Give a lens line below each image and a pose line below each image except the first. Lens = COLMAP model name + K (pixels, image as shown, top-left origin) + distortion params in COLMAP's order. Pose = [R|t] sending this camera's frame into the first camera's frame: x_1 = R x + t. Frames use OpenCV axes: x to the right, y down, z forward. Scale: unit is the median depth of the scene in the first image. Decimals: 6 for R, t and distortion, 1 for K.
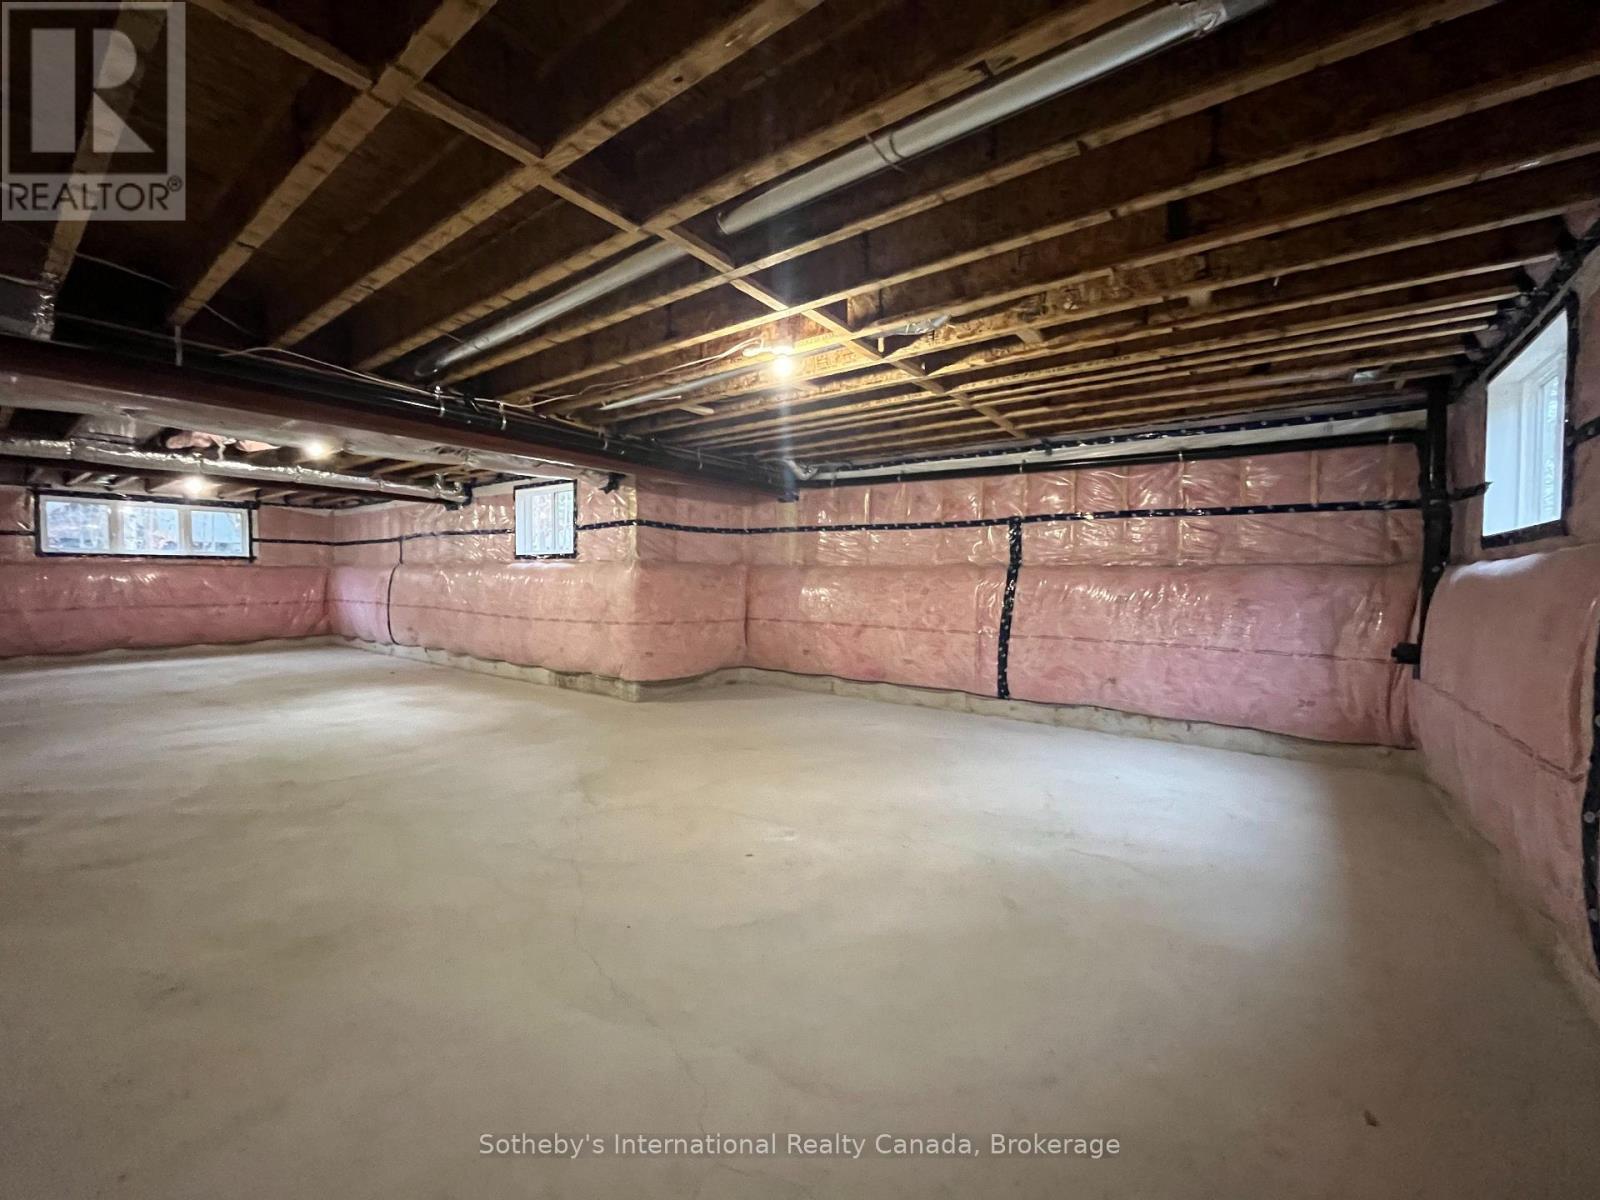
lens RADIAL K [[645.8, 0, 797.3], [0, 645.8, 599.6], [0, 0, 1]] dist [0.001663, 0.000159]
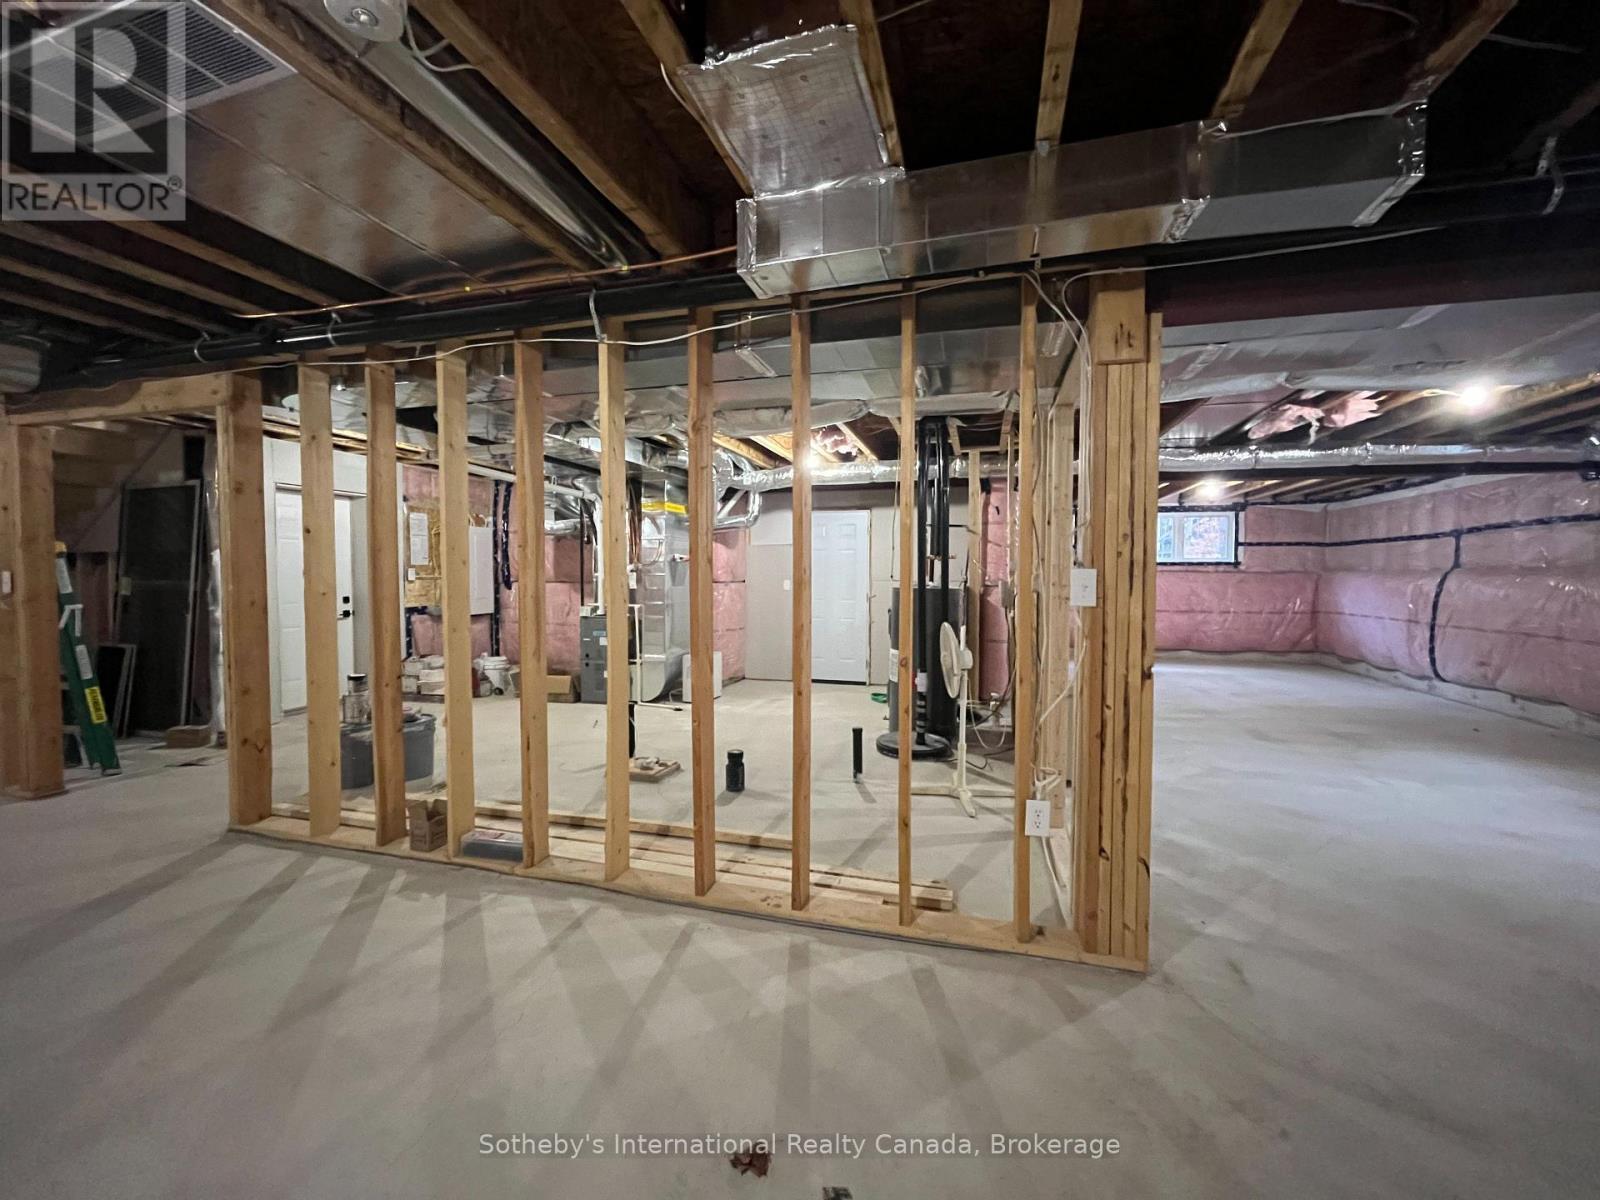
lens RADIAL K [[645.8, 0, 796.7], [0, 645.8, 593.1], [0, 0, 1]] dist [0.001663, 0.000159]
pose [[0.357324, 0.026040, -0.933617, -0.208446], [-0.037949, 0.999191, 0.013344, -0.009827], [0.933209, 0.030662, 0.358023, 0.073216]]
